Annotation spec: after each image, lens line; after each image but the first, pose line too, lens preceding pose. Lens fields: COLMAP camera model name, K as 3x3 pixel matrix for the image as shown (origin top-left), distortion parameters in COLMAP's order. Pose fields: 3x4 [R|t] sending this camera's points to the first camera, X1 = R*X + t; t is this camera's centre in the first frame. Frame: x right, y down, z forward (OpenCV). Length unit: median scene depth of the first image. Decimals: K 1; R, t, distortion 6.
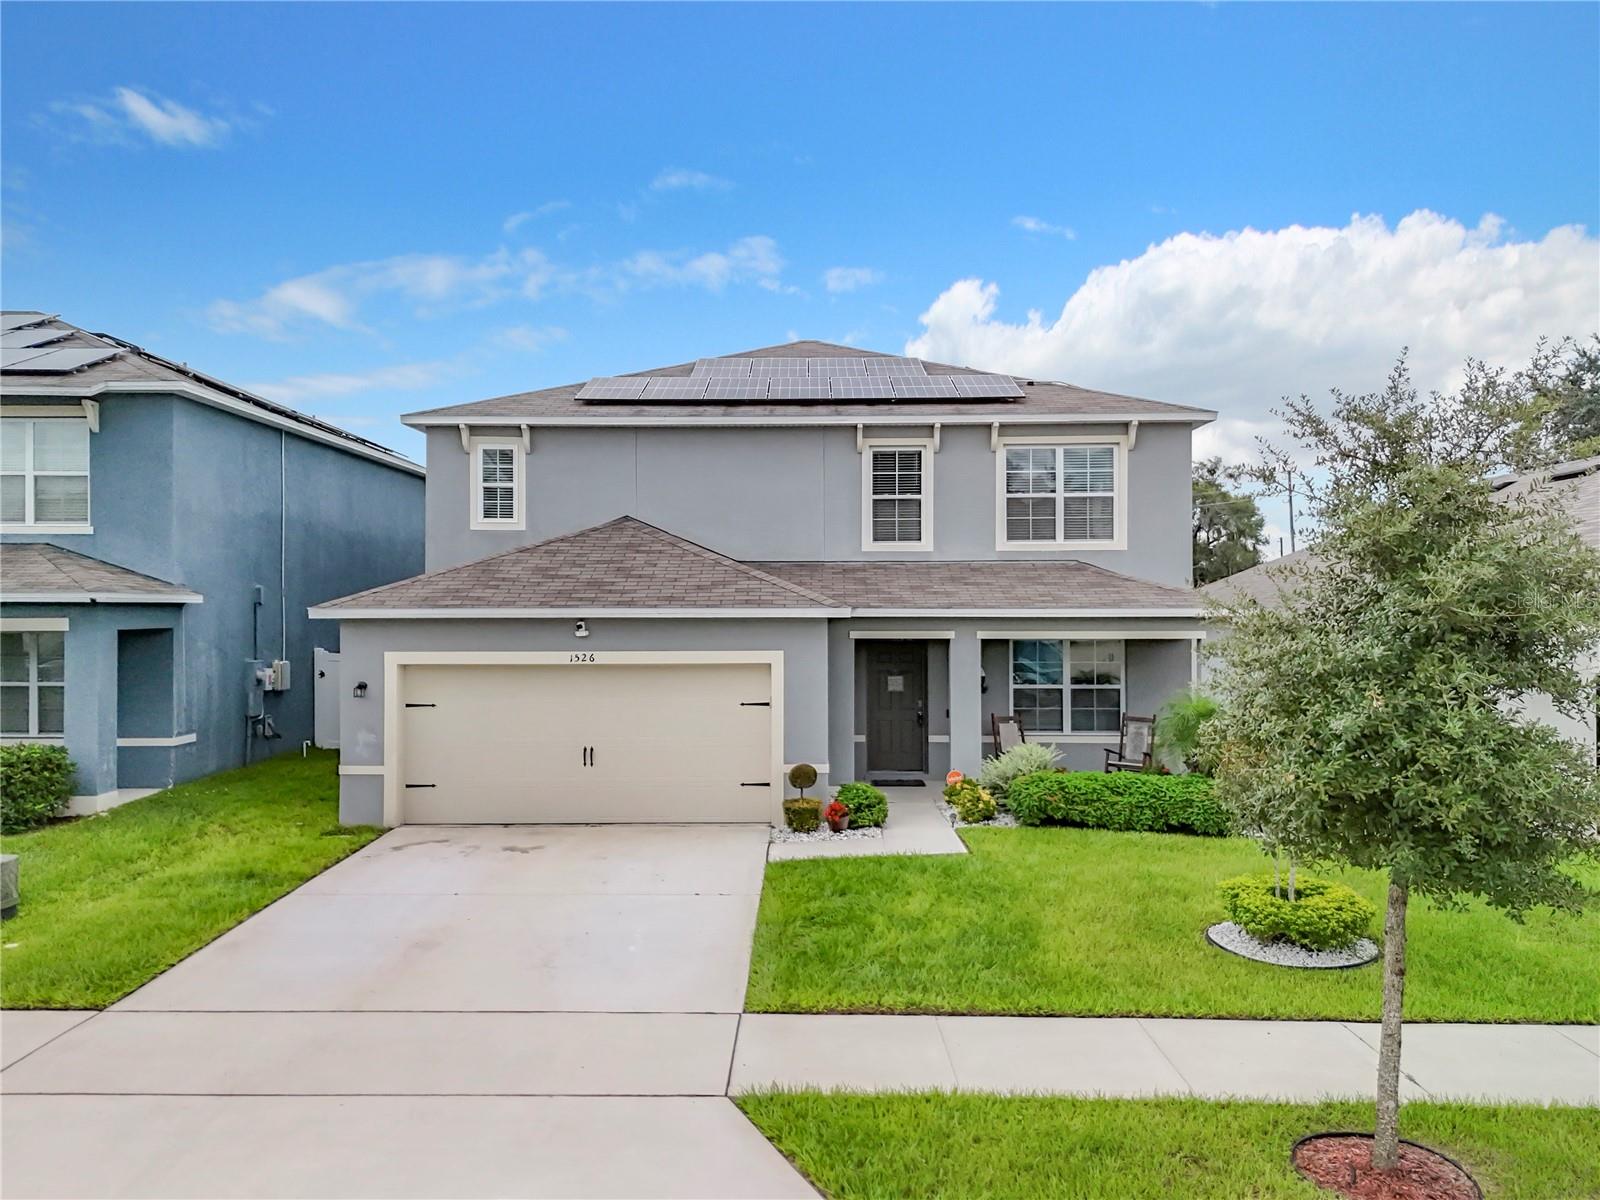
lens RADIAL K [[1177.6, 0, 794.9], [0, 1177.6, 583.8], [0, 0, 1]] dist [0.037556, -0.005972]
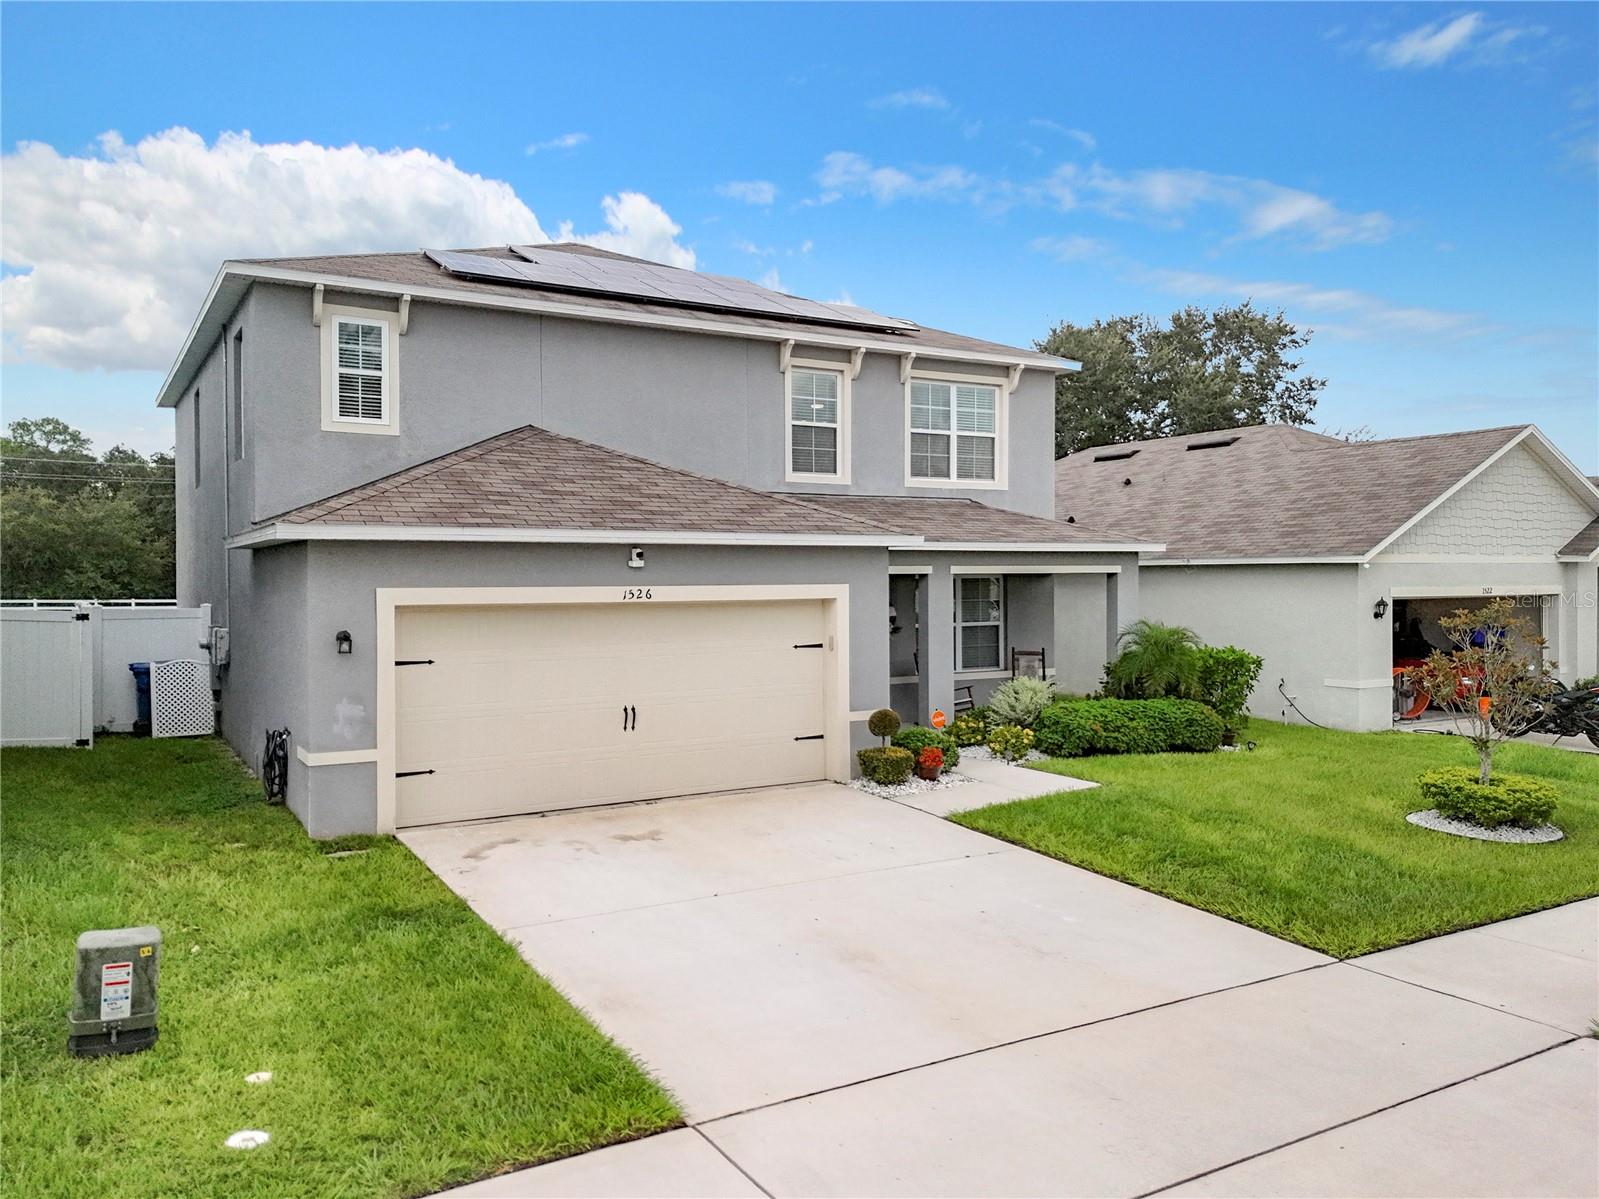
lens RADIAL K [[1176.9, 0, 794.4], [0, 1176.9, 583.3], [0, 0, 1]] dist [0.037556, -0.005972]
pose [[0.852885, -0.005636, 0.522068, -0.424669], [-0.007949, 0.999686, 0.023778, 0.030155], [-0.522038, -0.024430, 0.852573, 0.225799]]
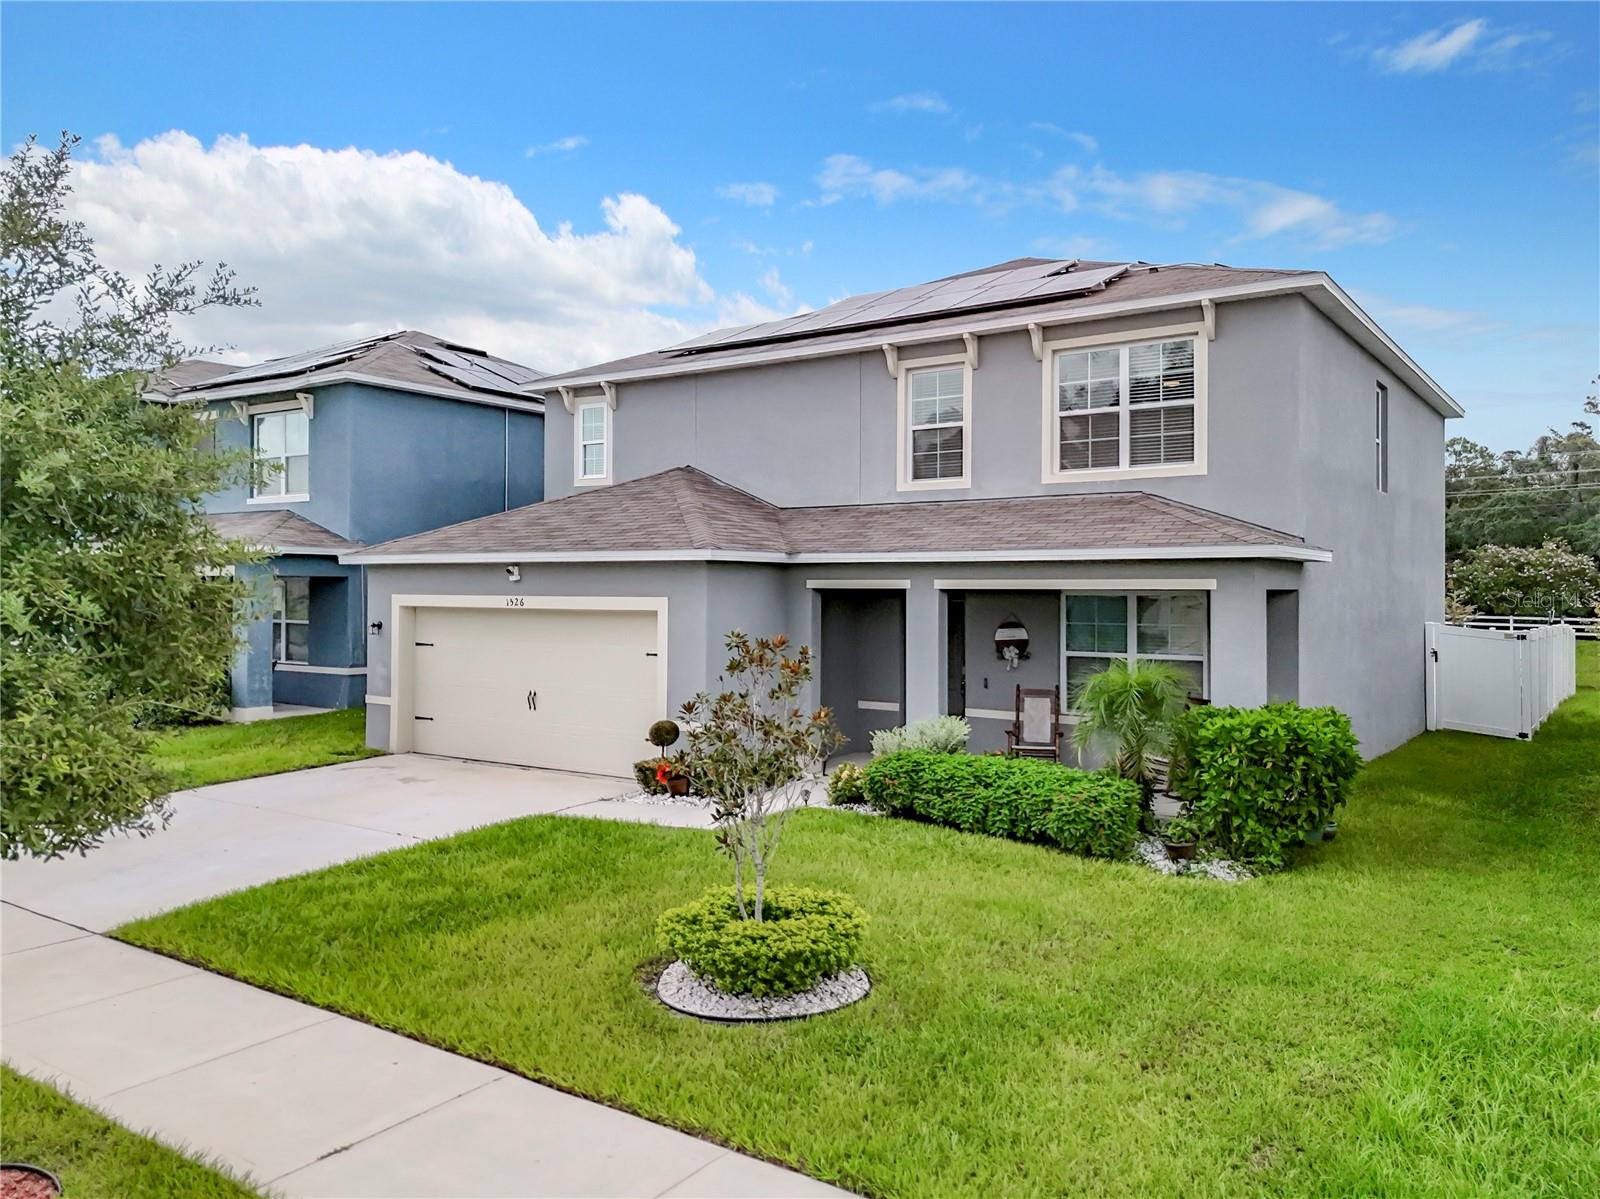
lens RADIAL K [[1187.7, 0, 797.4], [0, 1187.7, 556.5], [0, 0, 1]] dist [0.006572, 0.000887]
pose [[0.832591, -0.010346, -0.553792, 0.493779], [0.005916, 0.999935, -0.009786, 0.029534], [0.553857, 0.004871, 0.832597, 0.239402]]
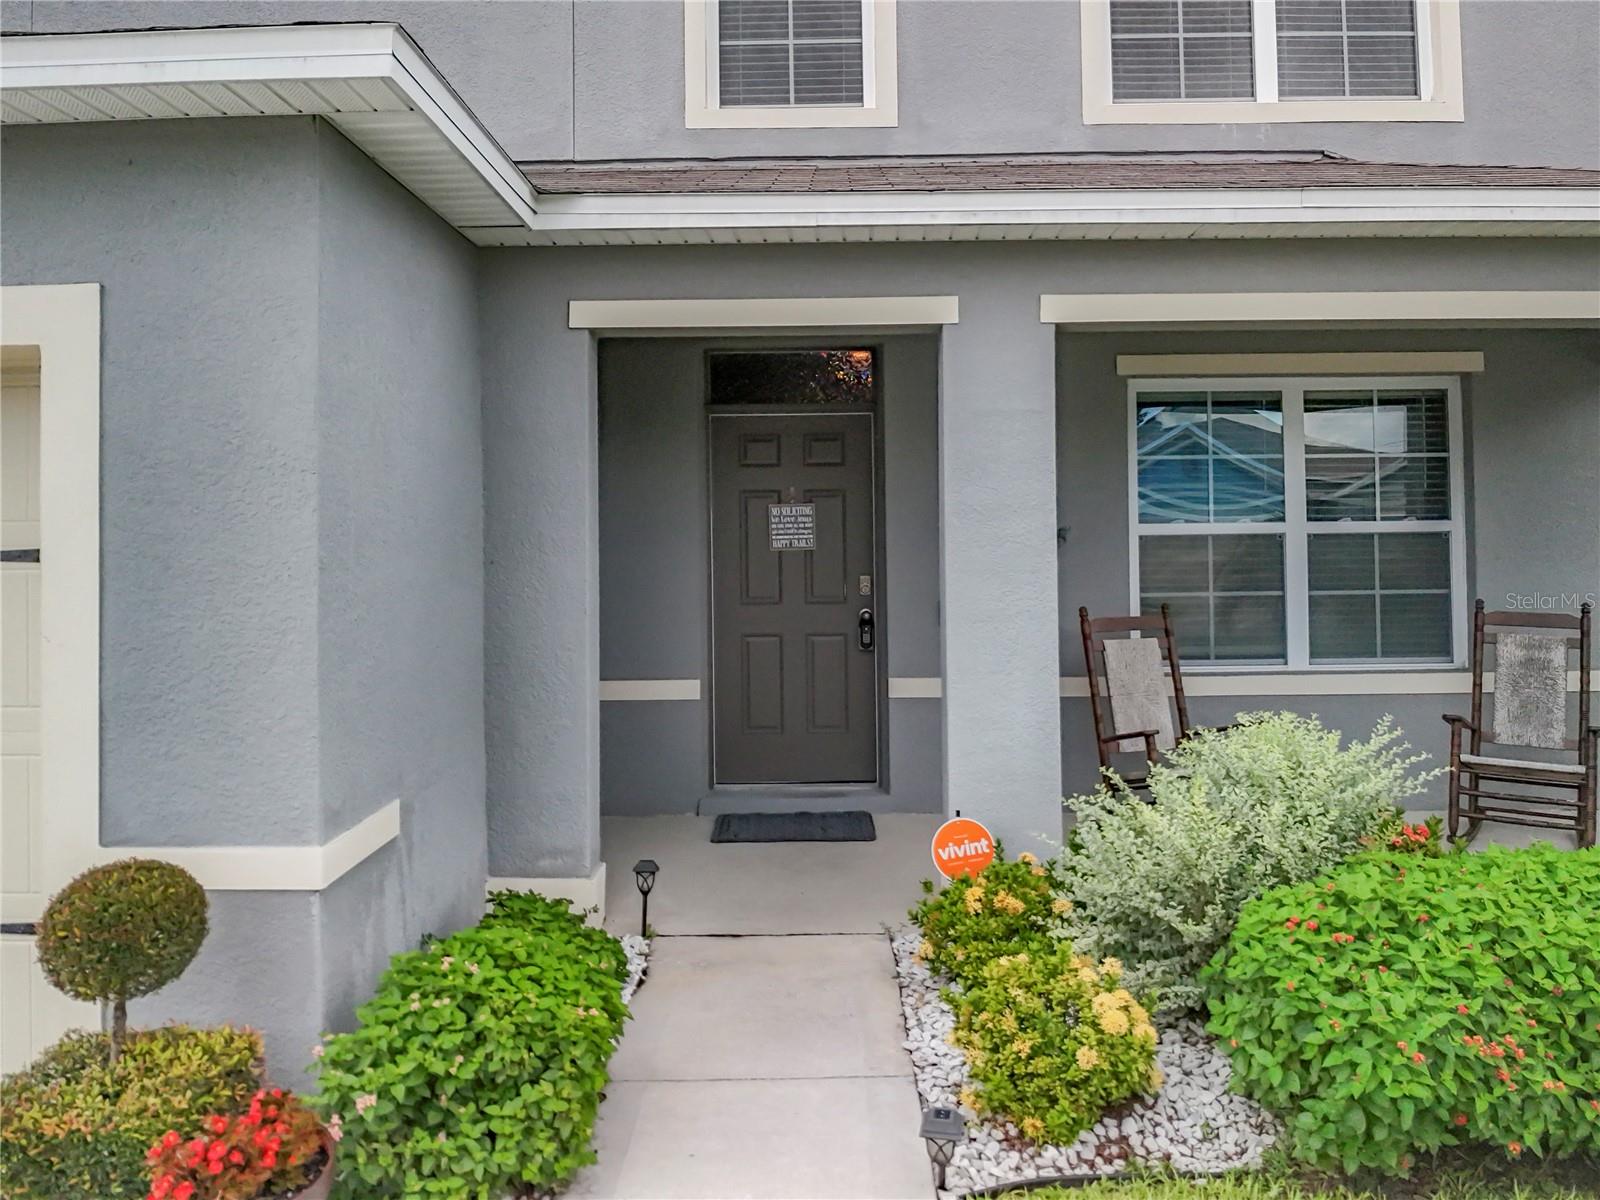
lens RADIAL K [[1286.2, 0, 819.7], [0, 1286.2, 497.6], [0, 0, 1]] dist [-0.031028, 0.002285]
pose [[0.999870, -0.008766, 0.013502, 0.092724], [0.008742, 0.999960, 0.001806, 0.079142], [-0.013518, -0.001688, 0.999907, 0.655473]]
